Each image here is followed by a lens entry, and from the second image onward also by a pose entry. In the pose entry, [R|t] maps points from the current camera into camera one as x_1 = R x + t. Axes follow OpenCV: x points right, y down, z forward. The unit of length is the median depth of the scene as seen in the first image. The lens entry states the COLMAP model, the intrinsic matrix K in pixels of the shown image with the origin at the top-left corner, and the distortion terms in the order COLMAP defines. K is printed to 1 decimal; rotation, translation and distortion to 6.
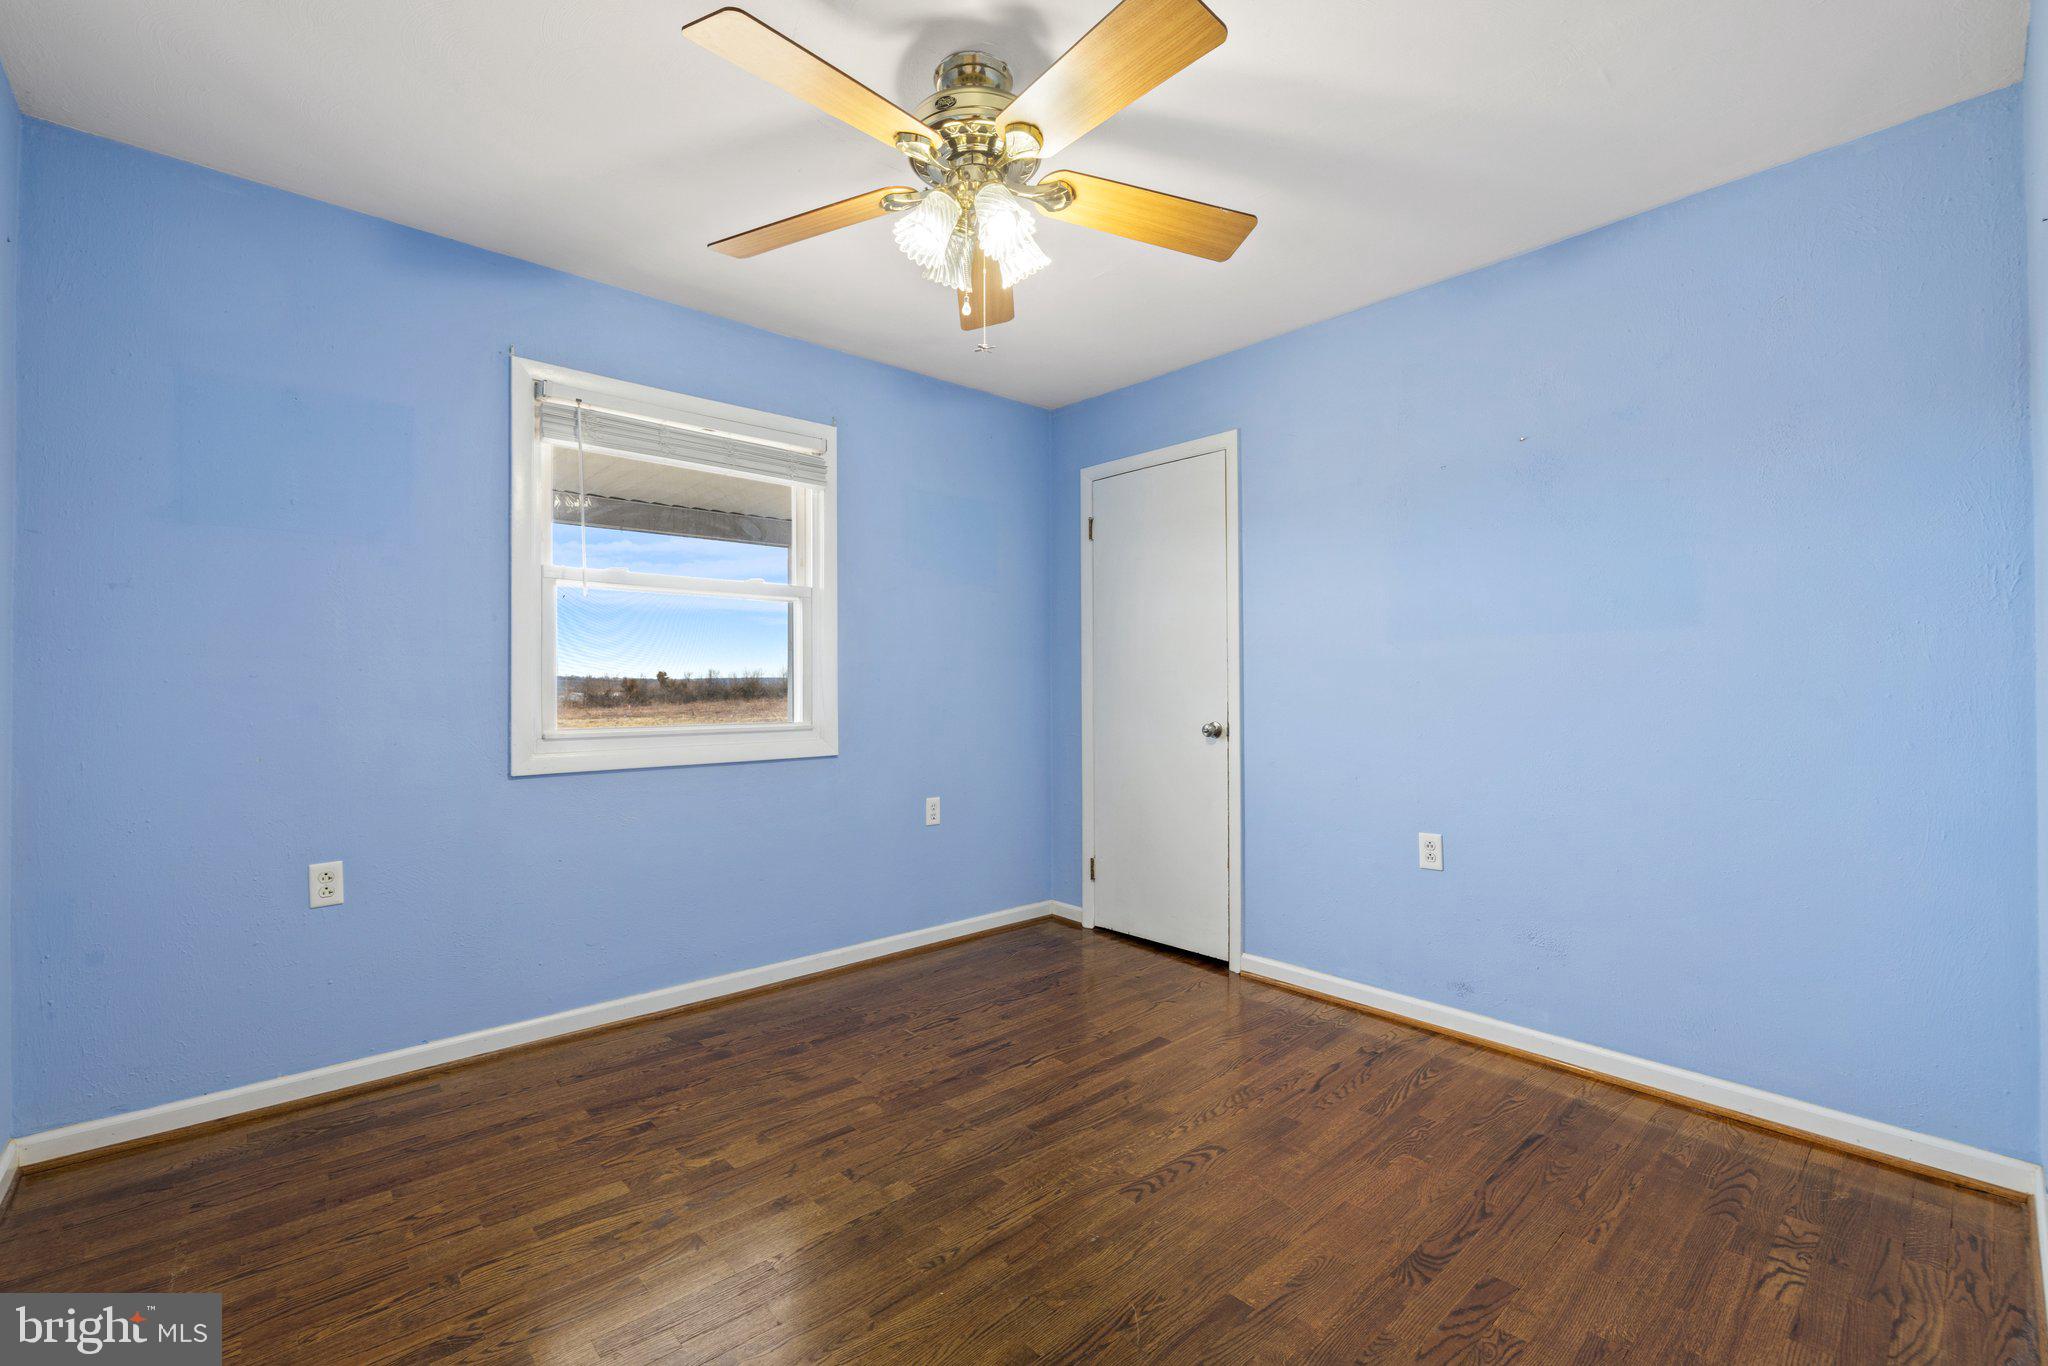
lens RADIAL K [[864.3, 0, 1008.3], [0, 864.3, 693.1], [0, 0, 1]] dist [-0.002177, 0.001651]
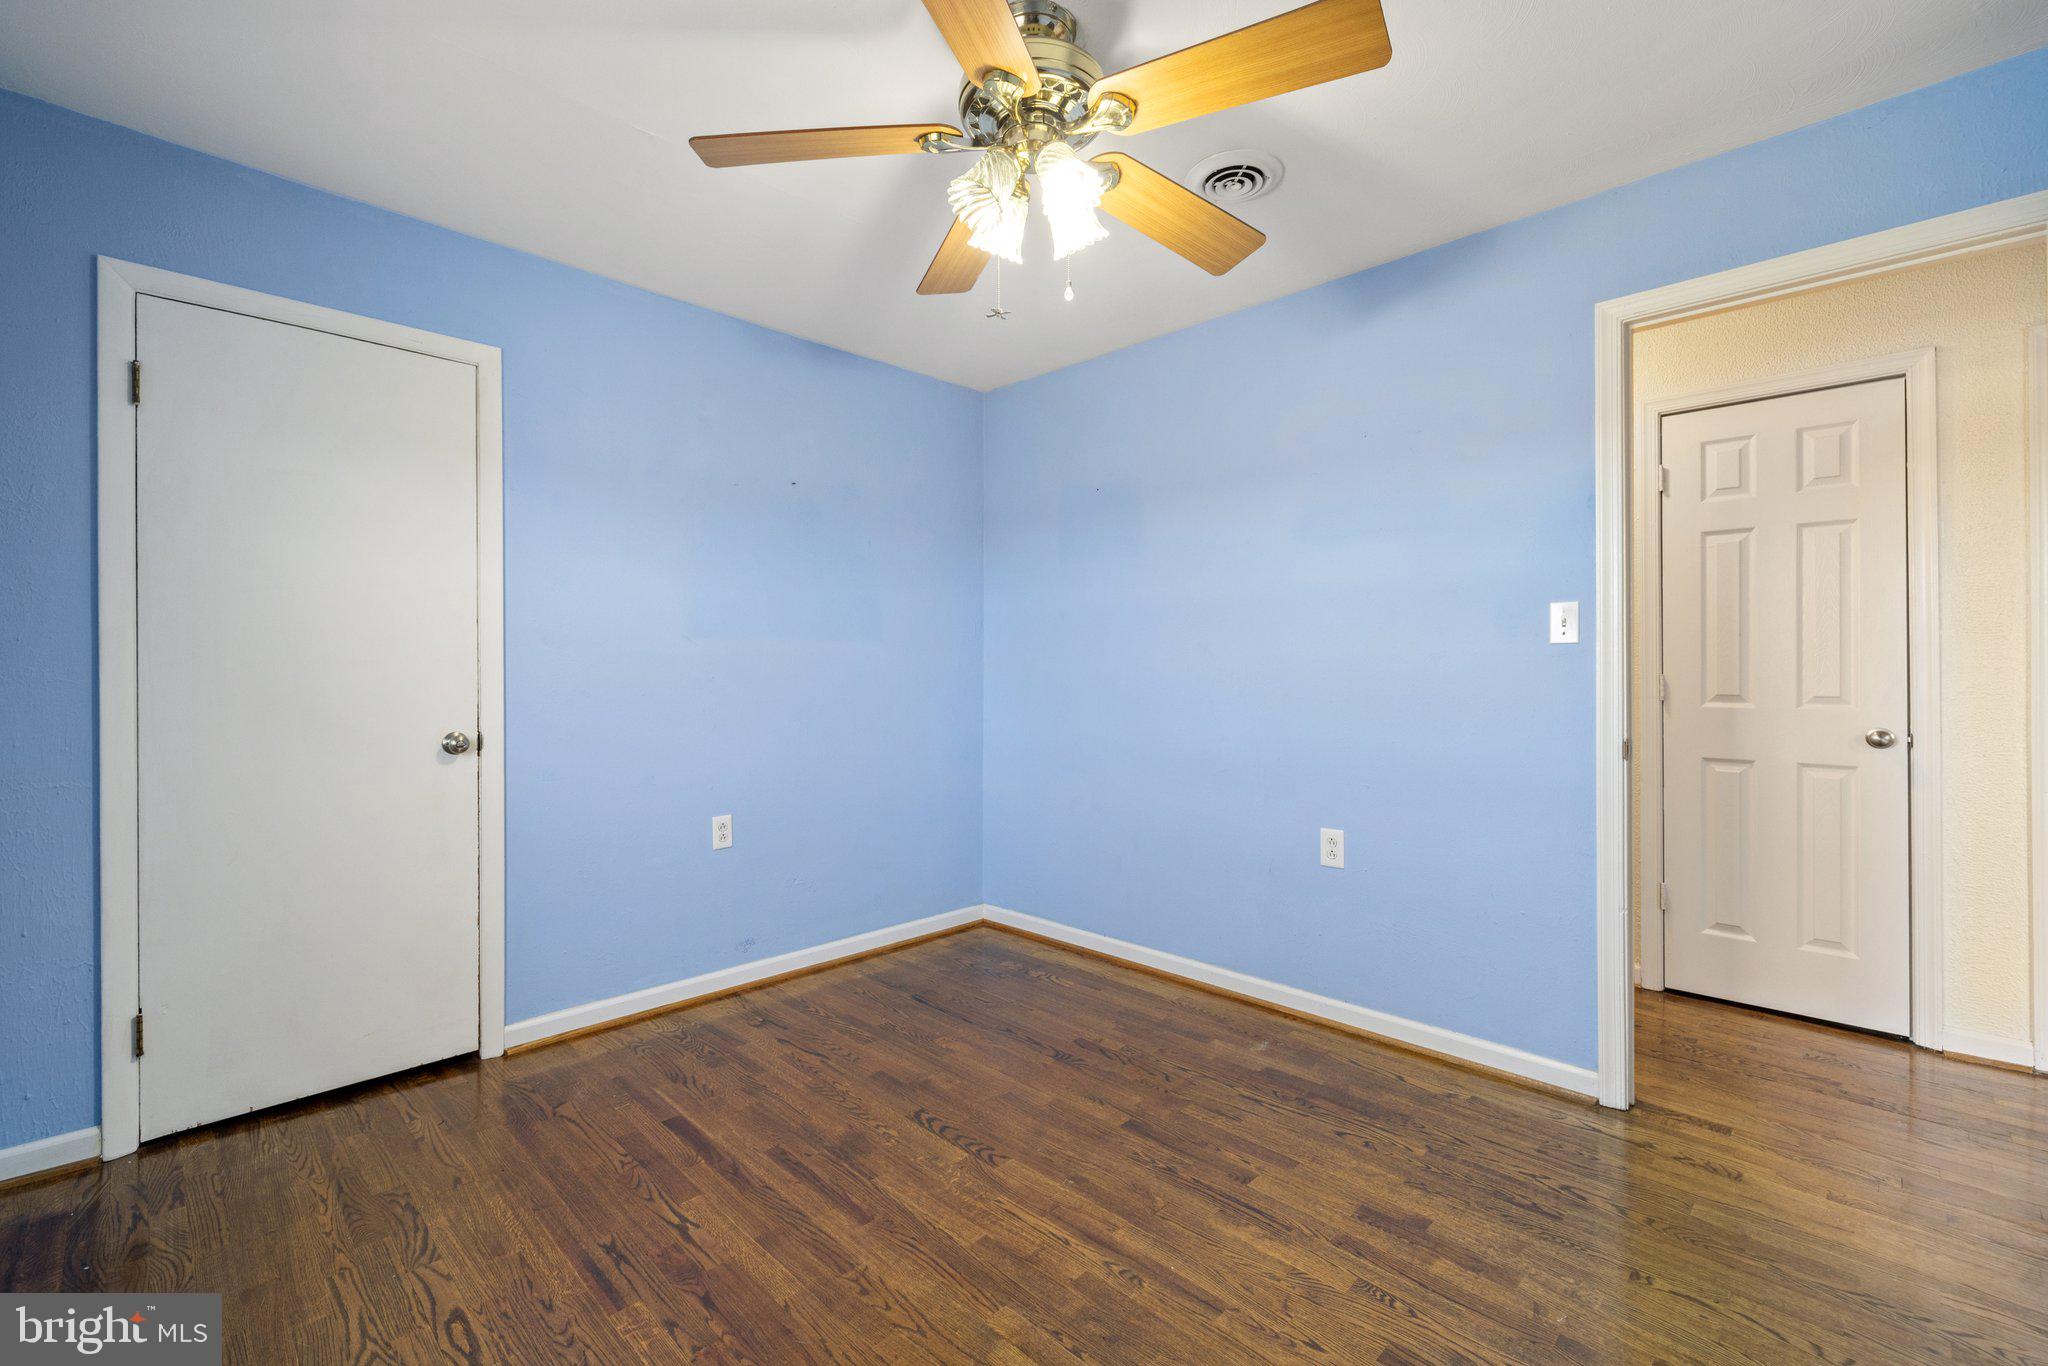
lens RADIAL K [[864.3, 0, 1009.2], [0, 864.3, 666.7], [0, 0, 1]] dist [-0.002177, 0.001651]
pose [[-0.048830, 0.000884, 0.998807, -0.669047], [0.006323, 0.999980, -0.000576, -0.023836], [-0.998787, 0.006288, -0.048835, 0.743162]]
